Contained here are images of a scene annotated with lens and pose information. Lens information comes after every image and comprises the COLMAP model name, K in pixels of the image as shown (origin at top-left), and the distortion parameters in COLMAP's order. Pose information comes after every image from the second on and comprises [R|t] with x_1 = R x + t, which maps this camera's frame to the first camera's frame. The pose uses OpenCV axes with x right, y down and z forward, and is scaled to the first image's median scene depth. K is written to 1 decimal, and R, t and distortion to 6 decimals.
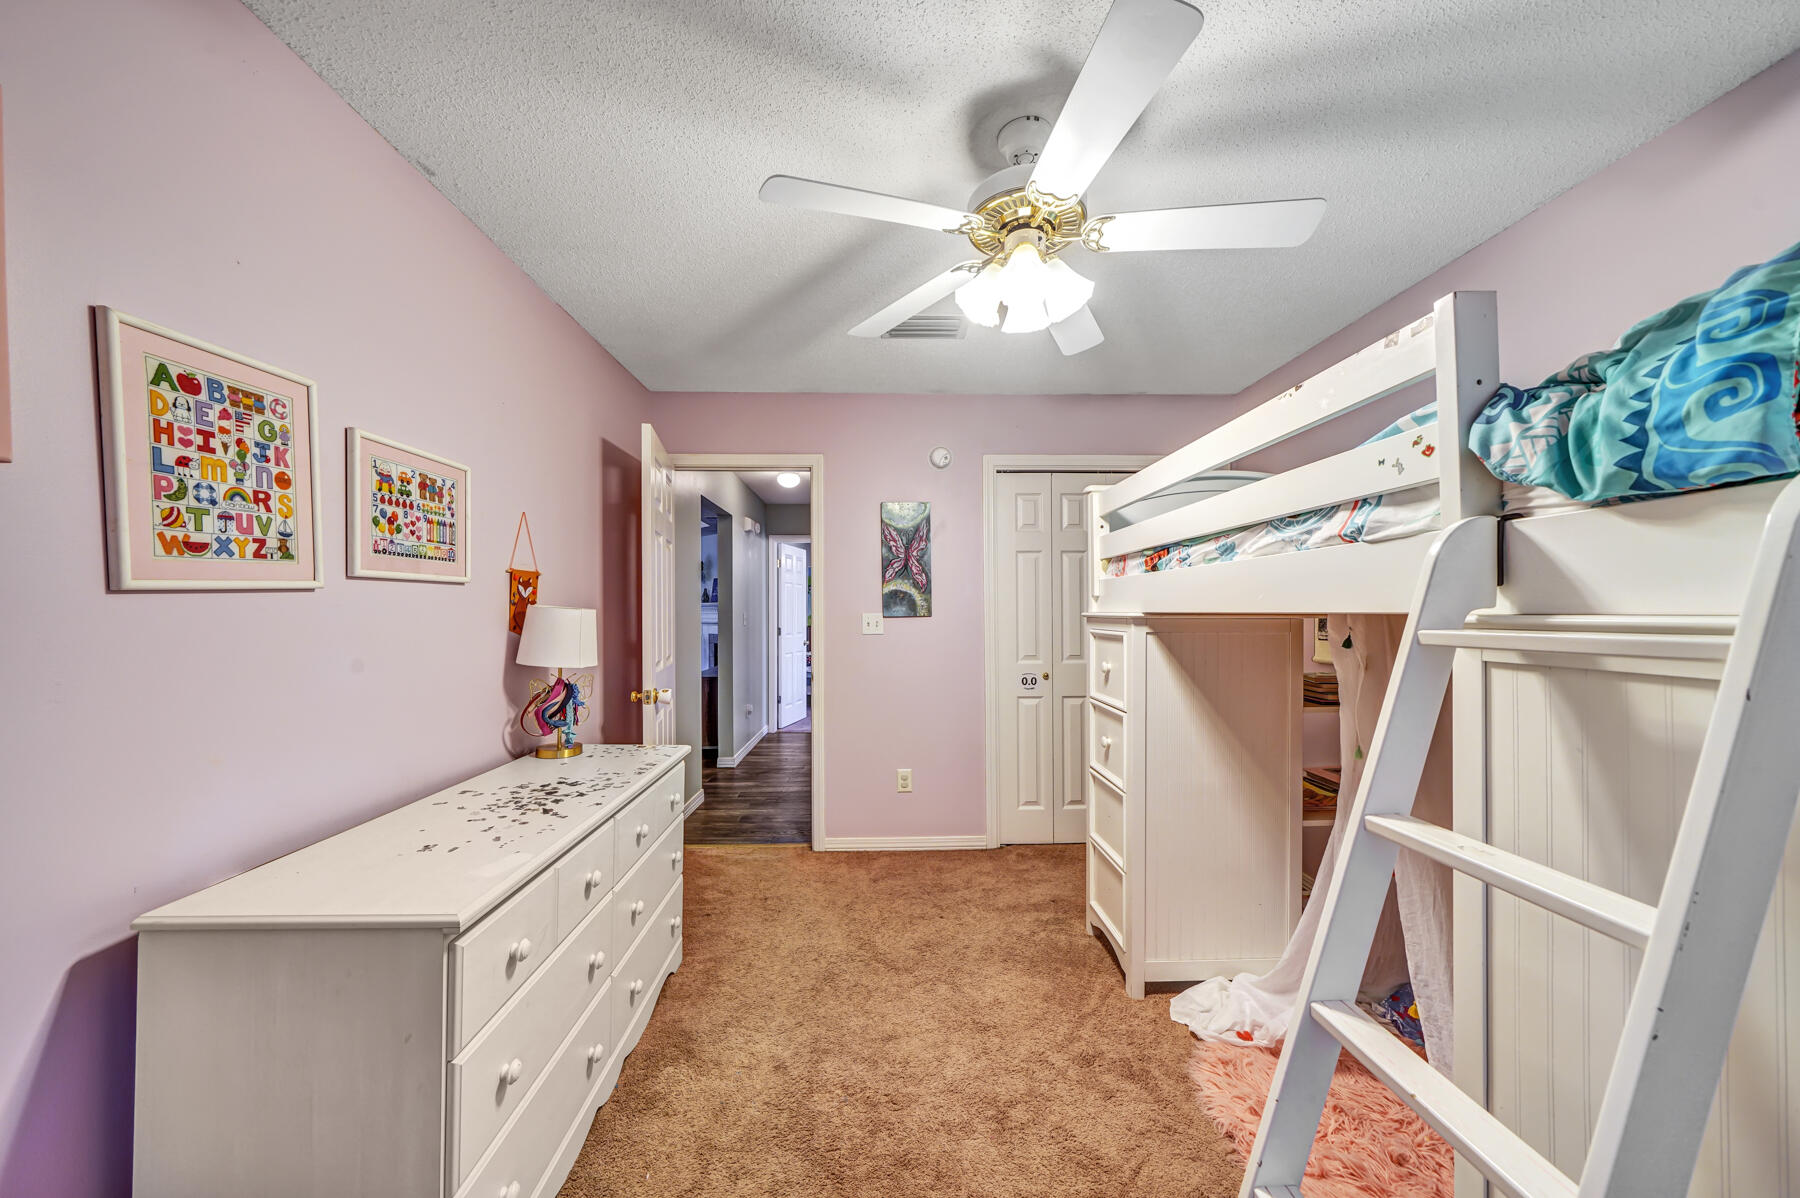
lens RADIAL K [[627.1, 0, 905.2], [0, 627.1, 604.4], [0, 0, 1]] dist [-0.008902, 0.000645]
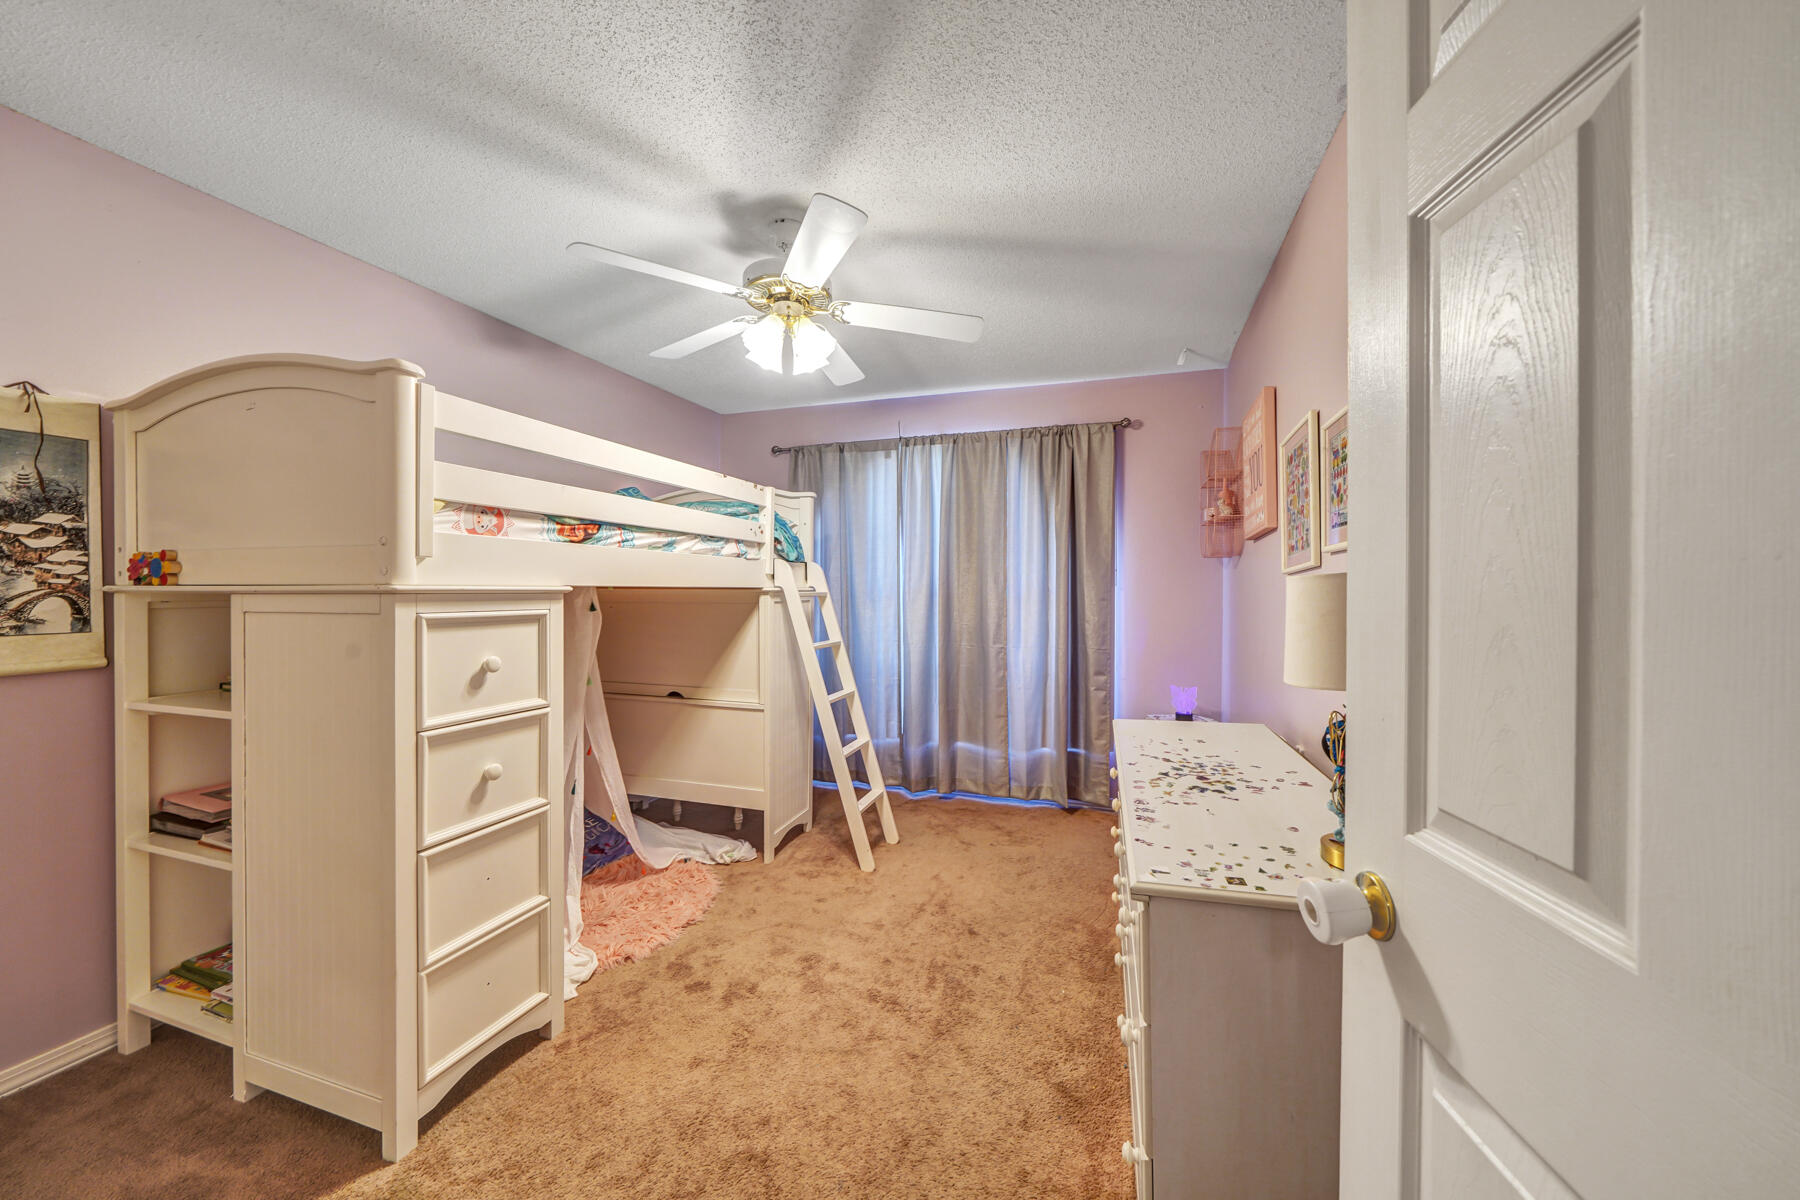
lens RADIAL K [[627.1, 0, 917.5], [0, 627.1, 594.9], [0, 0, 1]] dist [-0.008902, 0.000645]
pose [[-0.943288, -0.000689, 0.331976, -0.465702], [-0.001999, 0.999992, -0.003603, 0.032689], [-0.331970, -0.004062, -0.943281, 1.976065]]
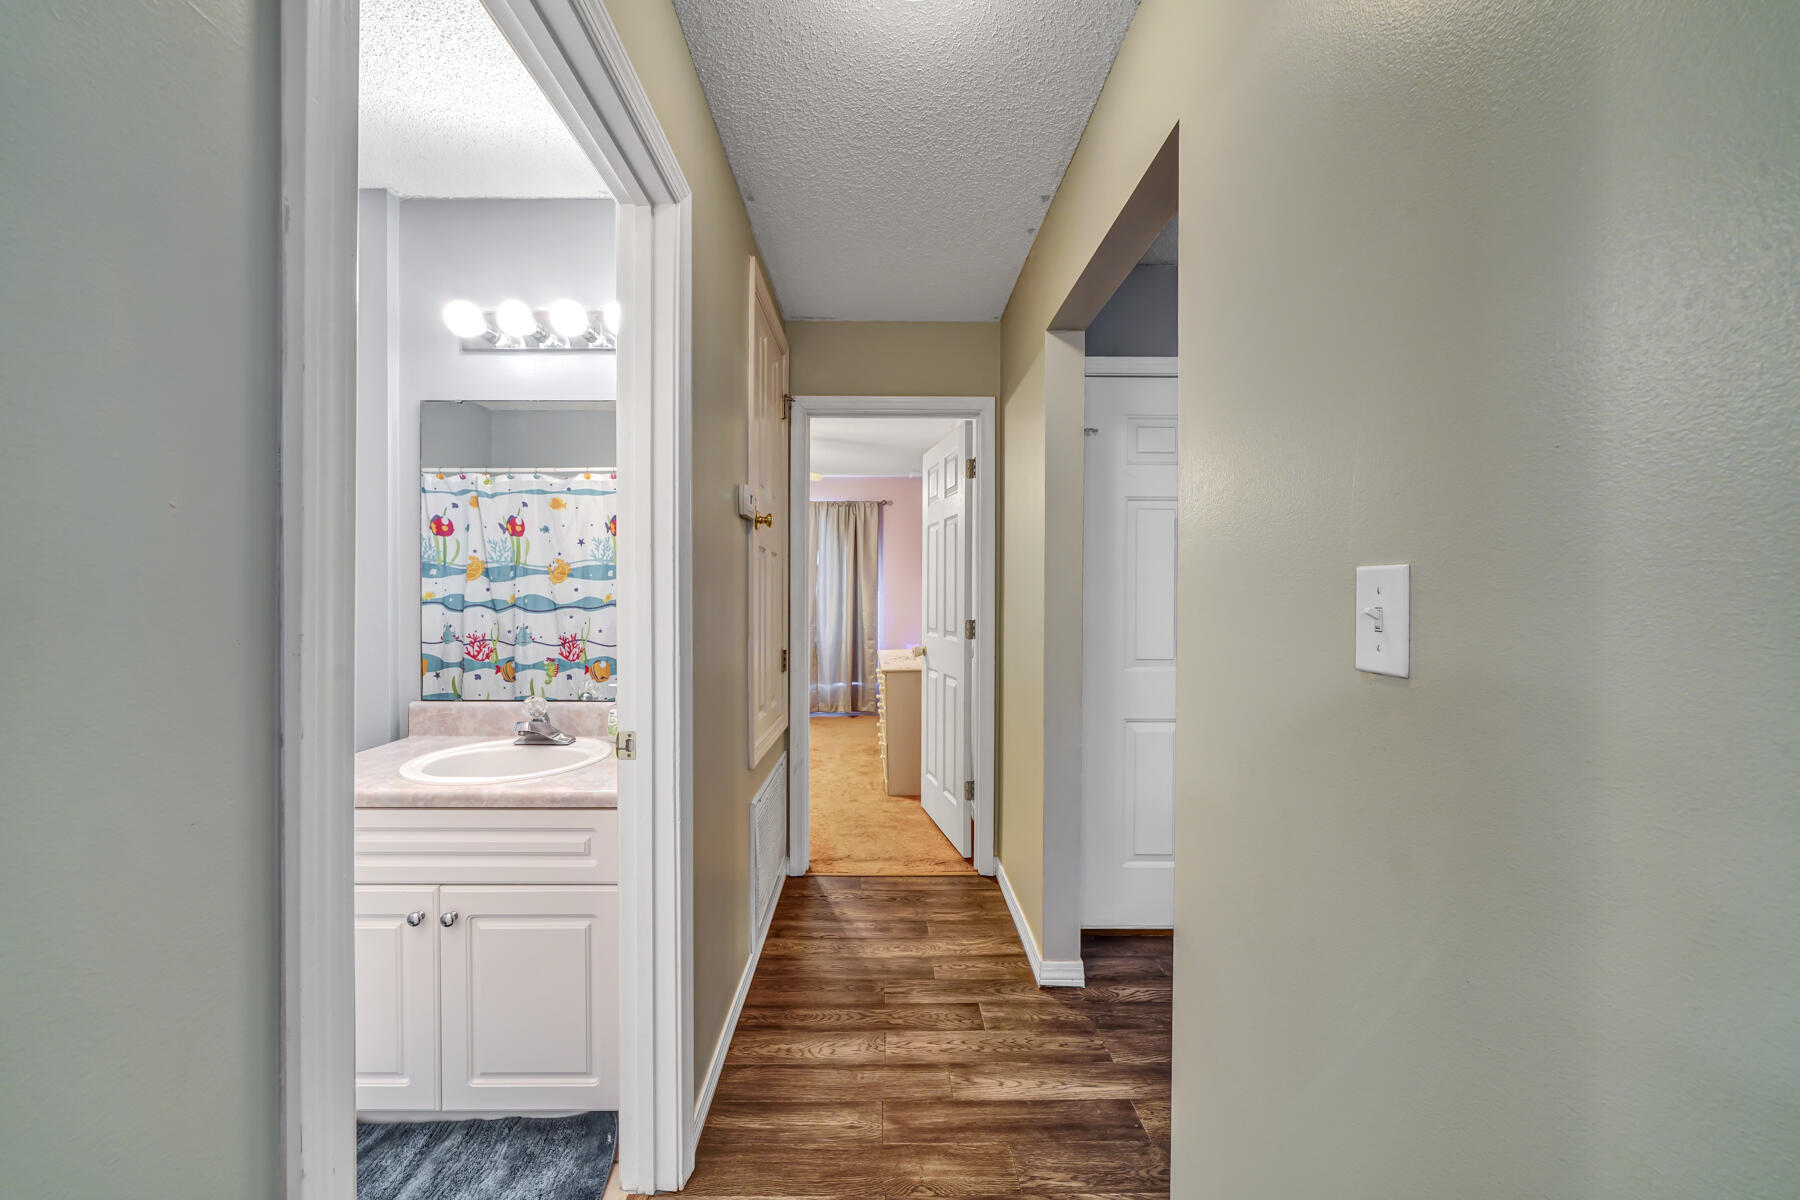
lens RADIAL K [[659.1, 0, 900.3], [0, 659.1, 602.1], [0, 0, 1]] dist [-0.003720, -0.000099]
pose [[-0.999992, -0.004046, -0.000327, -0.521712], [-0.004046, 0.999992, -0.000298, 0.059376], [0.000328, -0.000296, -1.000000, 3.613439]]
